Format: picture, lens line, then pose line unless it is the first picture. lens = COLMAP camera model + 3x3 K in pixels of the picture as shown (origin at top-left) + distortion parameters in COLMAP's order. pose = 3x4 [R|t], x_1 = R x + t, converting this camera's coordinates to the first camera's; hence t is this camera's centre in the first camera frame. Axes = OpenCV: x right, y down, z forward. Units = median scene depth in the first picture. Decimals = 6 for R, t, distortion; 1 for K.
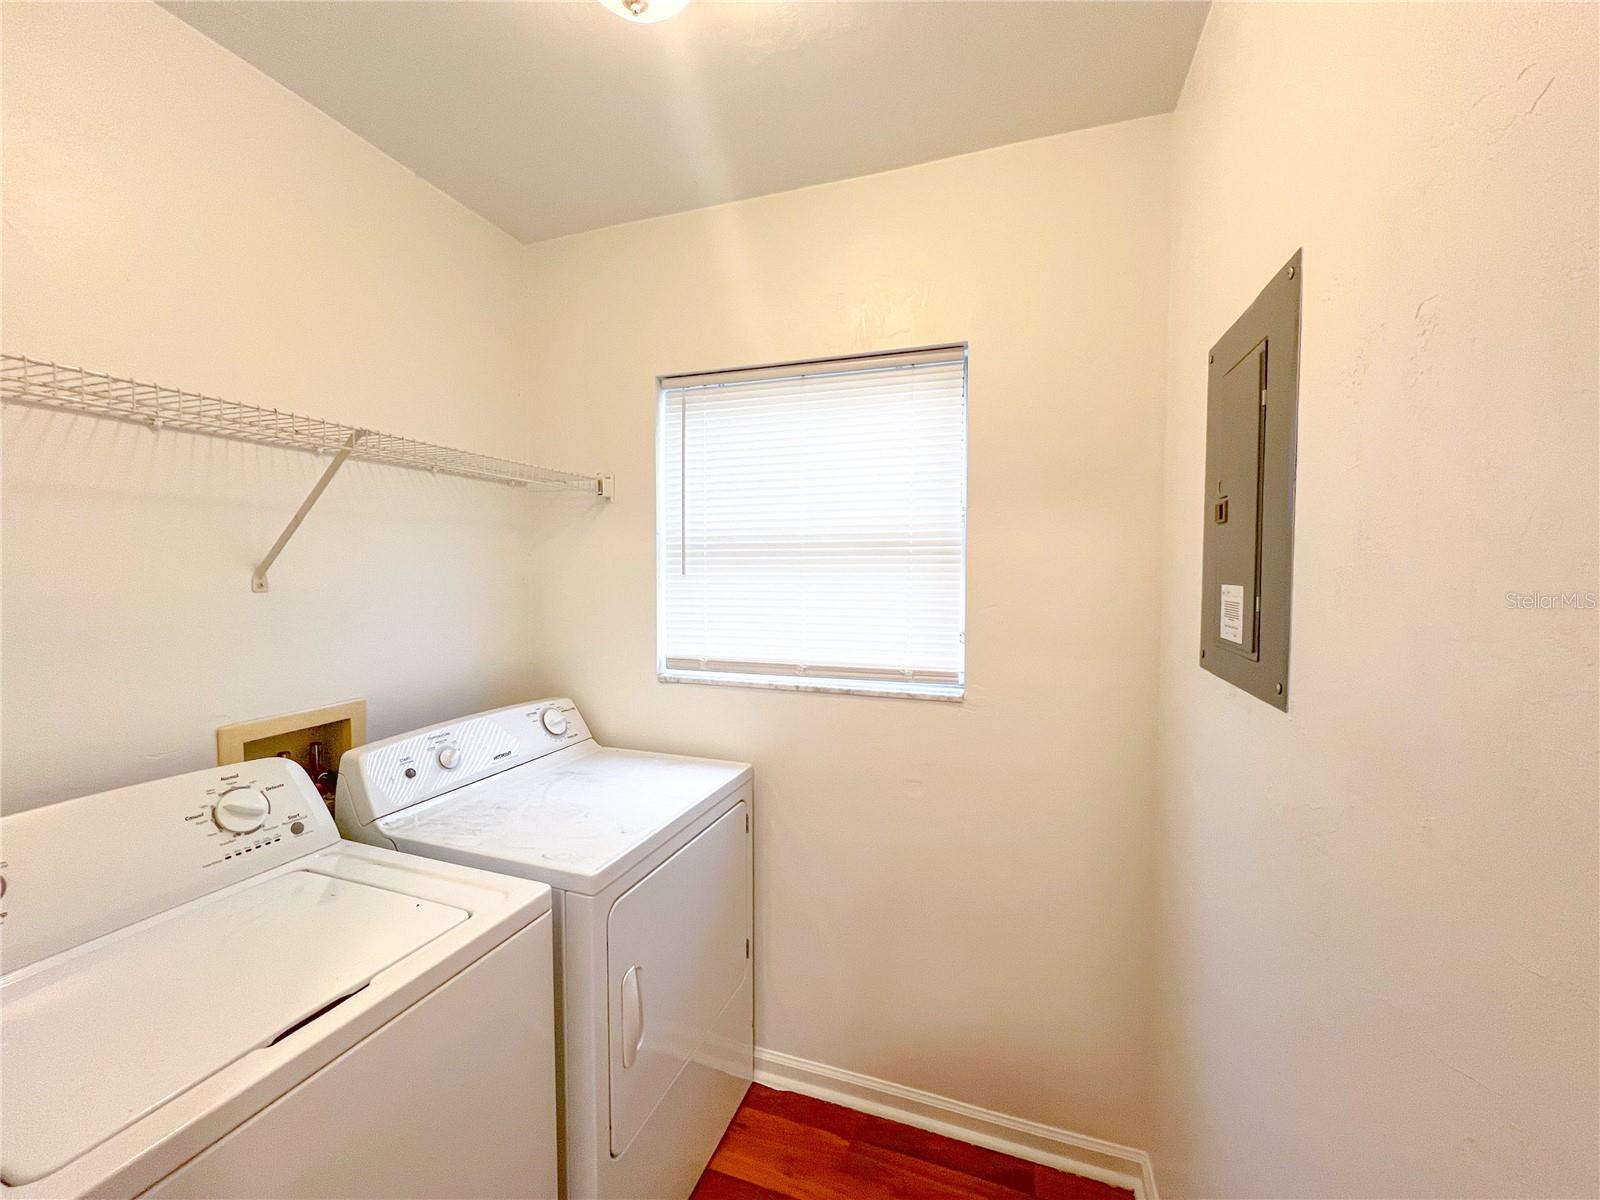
lens RADIAL K [[652.4, 0, 800.0], [0, 652.4, 600.0], [0, 0, 1]] dist [-0.000949, -0.000088]
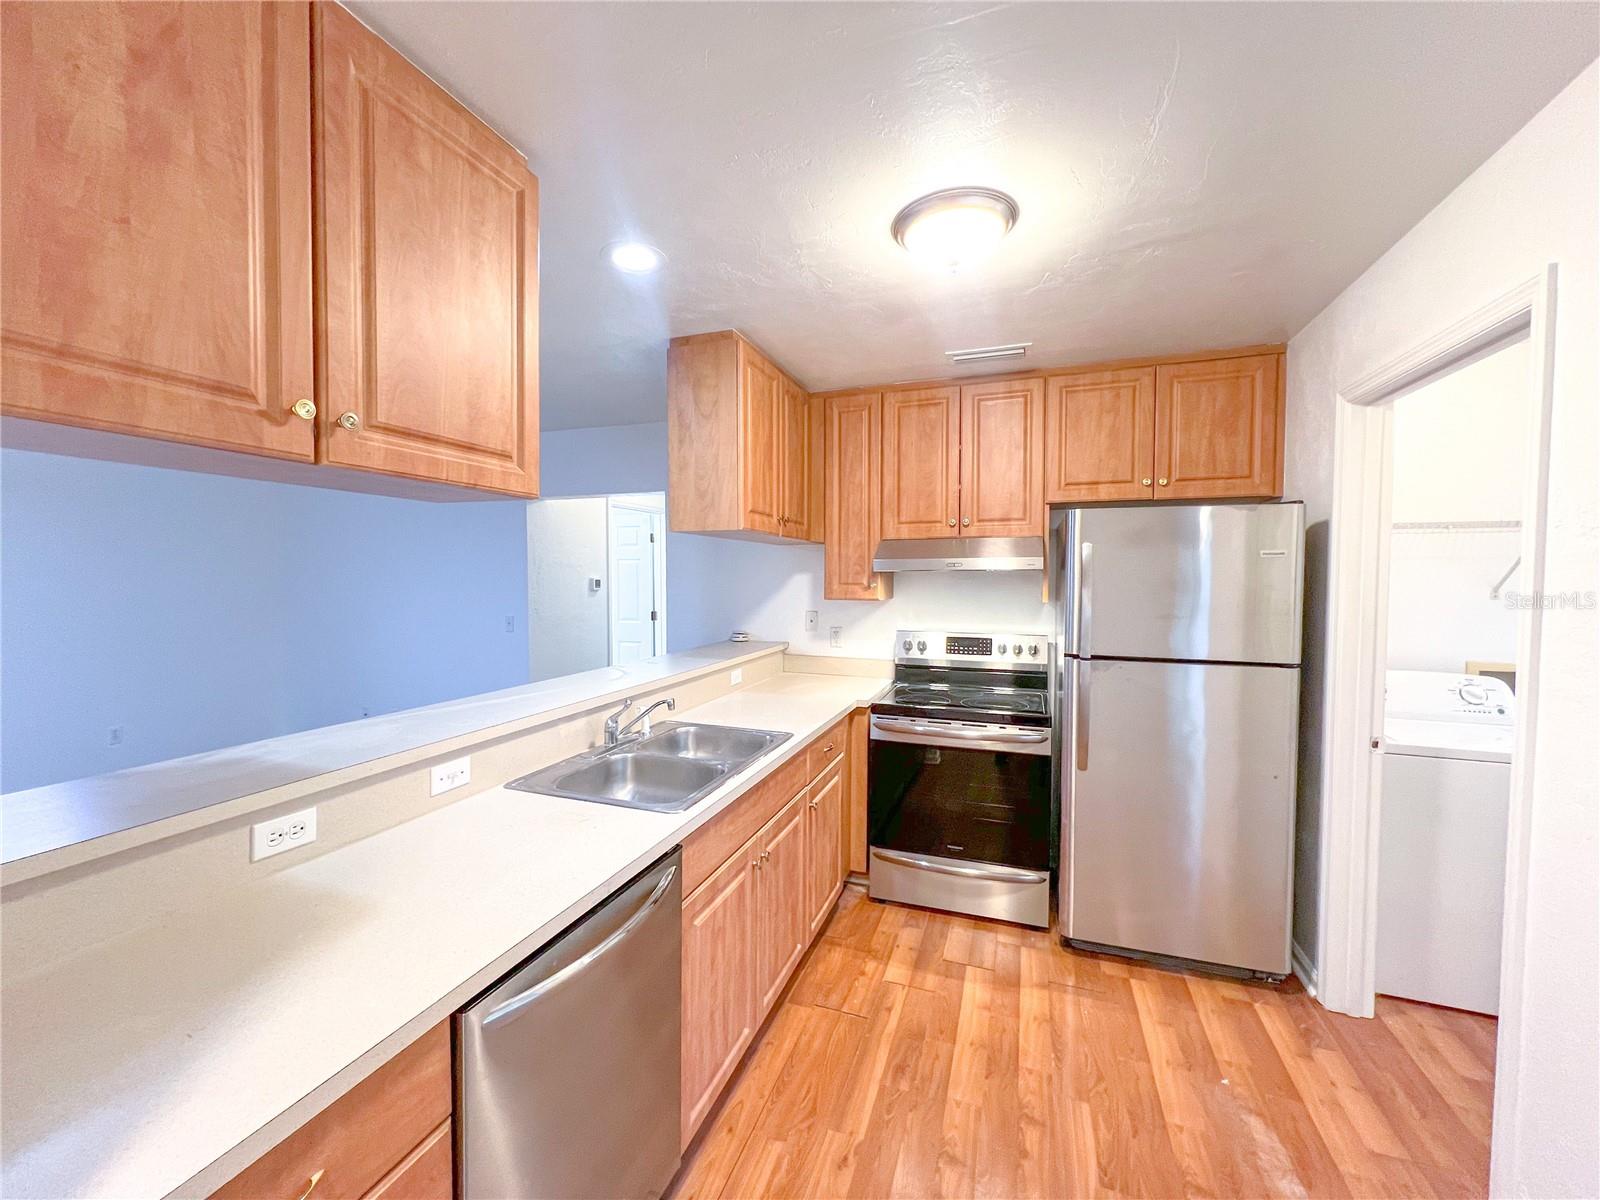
lens RADIAL K [[631.4, 0, 800.0], [0, 631.4, 600.0], [0, 0, 1]] dist [-0.010148, -0.000088]
pose [[-0.012026, 0.038533, -0.999185, 0.957218], [-0.044098, 0.998265, 0.039028, 0.007561], [0.998955, 0.044532, -0.010306, -0.961841]]
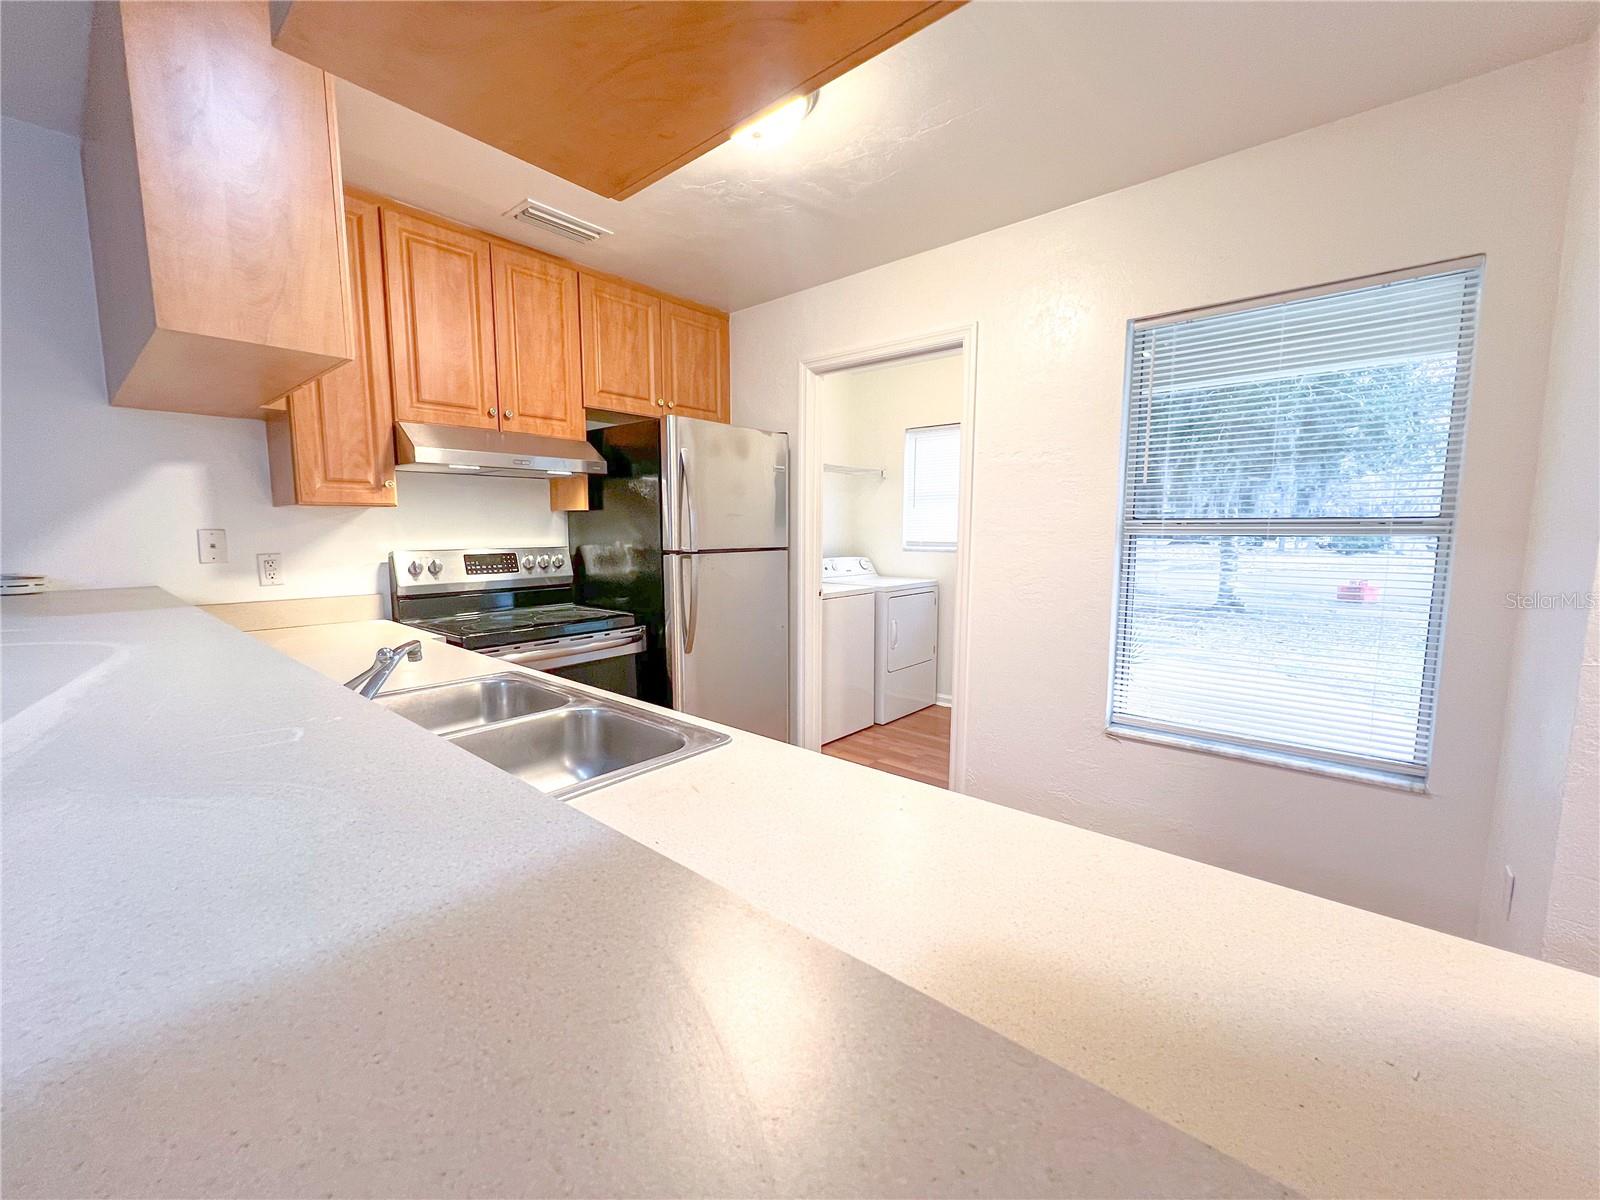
lens RADIAL K [[631.4, 0, 800.0], [0, 631.4, 600.0], [0, 0, 1]] dist [-0.010148, -0.000088]
pose [[0.932745, 0.039595, -0.358357, 0.356179], [-0.013166, 0.997029, 0.075895, 0.164944], [0.360298, -0.066072, 0.930495, -1.735077]]
